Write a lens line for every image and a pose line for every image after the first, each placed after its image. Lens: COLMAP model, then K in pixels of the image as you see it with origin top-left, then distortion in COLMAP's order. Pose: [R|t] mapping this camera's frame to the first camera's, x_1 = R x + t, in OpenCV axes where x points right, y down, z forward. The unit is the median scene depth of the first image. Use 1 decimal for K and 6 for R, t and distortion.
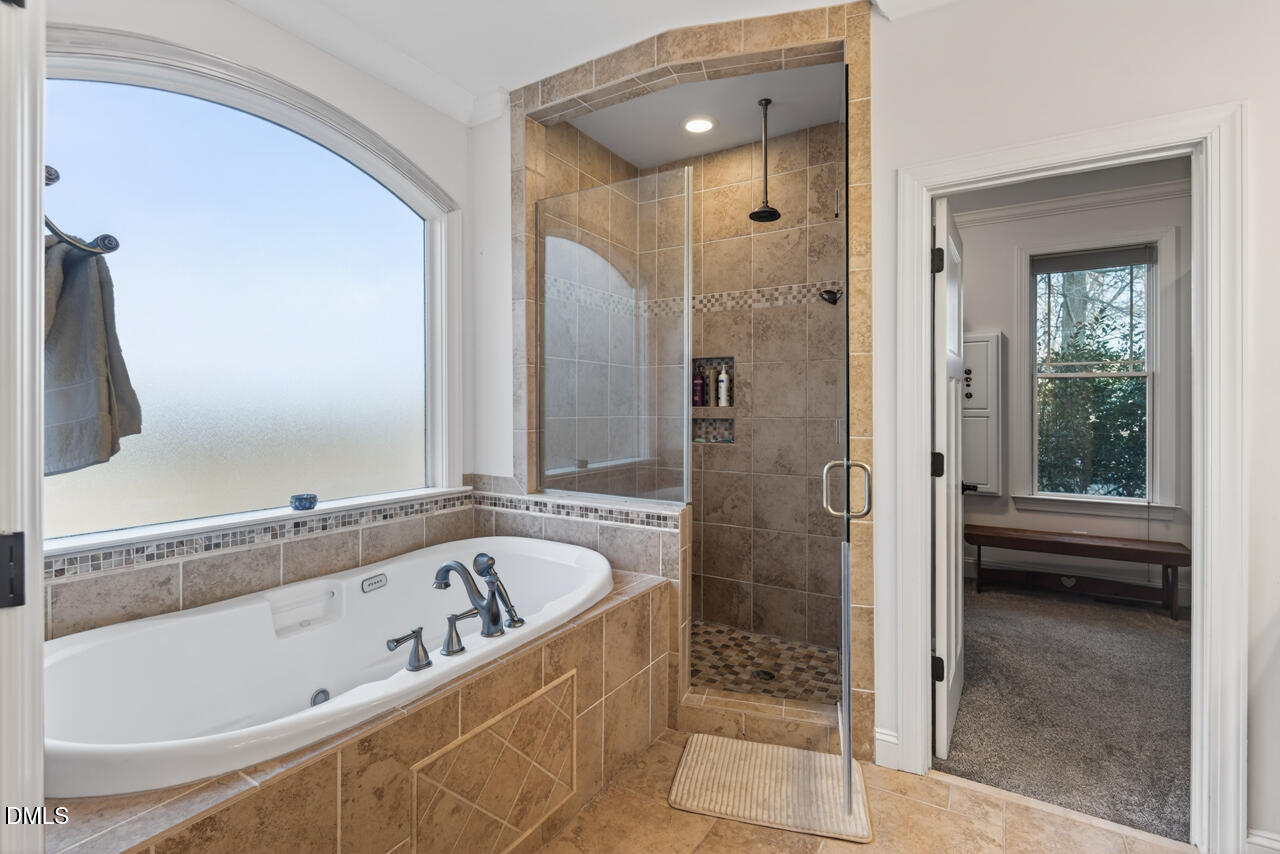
lens RADIAL K [[584.7, 0, 637.3], [0, 584.7, 409.7], [0, 0, 1]] dist [0.003795, -0.004482]
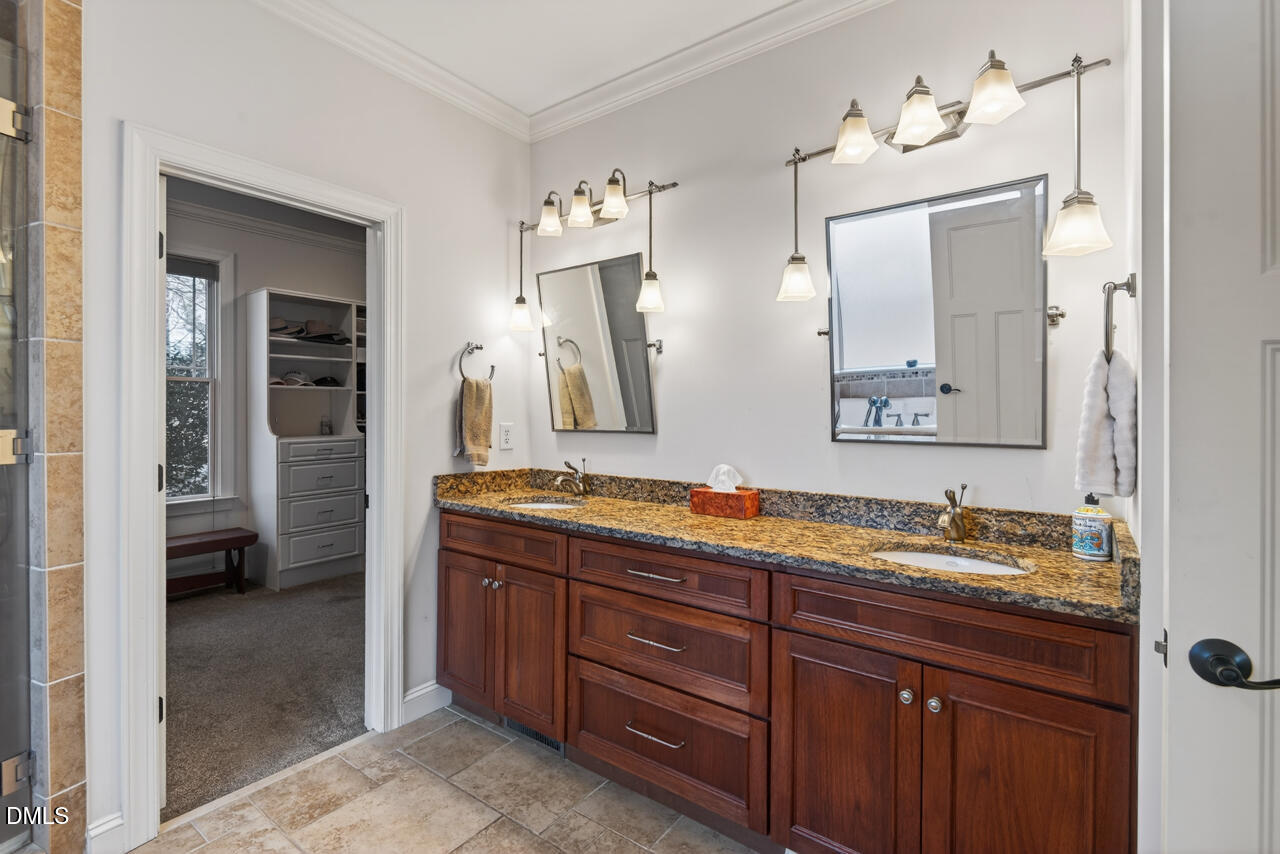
lens RADIAL K [[584.7, 0, 639.2], [0, 584.7, 416.8], [0, 0, 1]] dist [0.003795, -0.004482]
pose [[0.080818, -0.010381, 0.996675, -0.304606], [0.000490, 0.999946, 0.010375, -0.006736], [-0.996729, -0.000350, 0.080819, 0.212728]]
